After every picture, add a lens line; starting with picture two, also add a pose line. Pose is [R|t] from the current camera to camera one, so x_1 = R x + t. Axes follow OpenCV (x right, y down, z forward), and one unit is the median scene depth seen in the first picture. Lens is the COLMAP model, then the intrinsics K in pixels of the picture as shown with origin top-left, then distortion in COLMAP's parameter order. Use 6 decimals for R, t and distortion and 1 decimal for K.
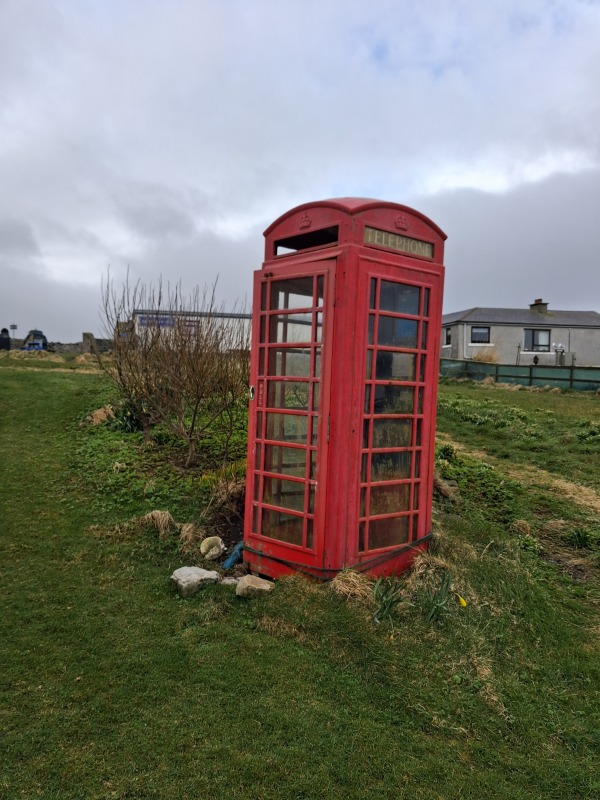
lens RADIAL K [[636.6, 0, 305.8], [0, 636.6, 397.8], [0, 0, 1]] dist [0.013798, -0.042388]
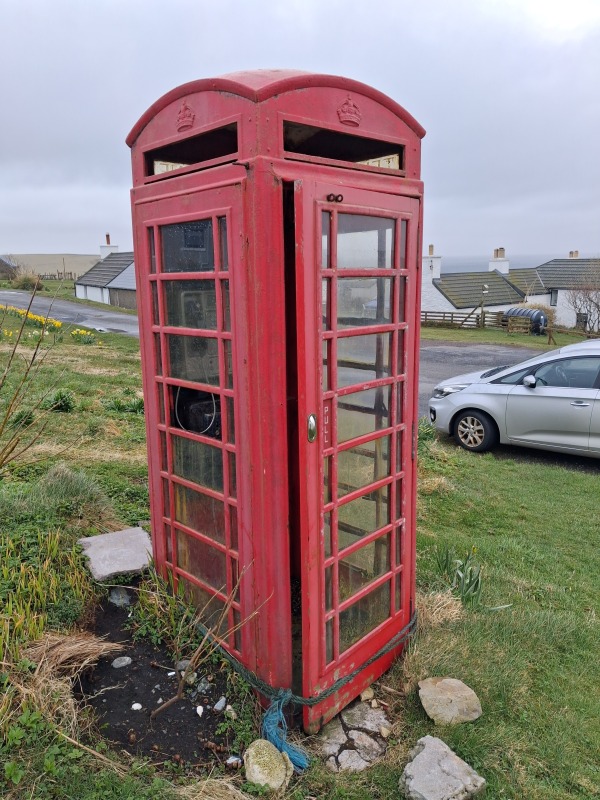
lens RADIAL K [[635.3, 0, 300.2], [0, 635.3, 398.5], [0, 0, 1]] dist [0.016899, -0.017500]
pose [[0.998194, -0.057568, 0.017138, 0.077369], [0.054040, 0.985286, 0.162143, -0.107486], [-0.026221, -0.160924, 0.986618, 0.364212]]
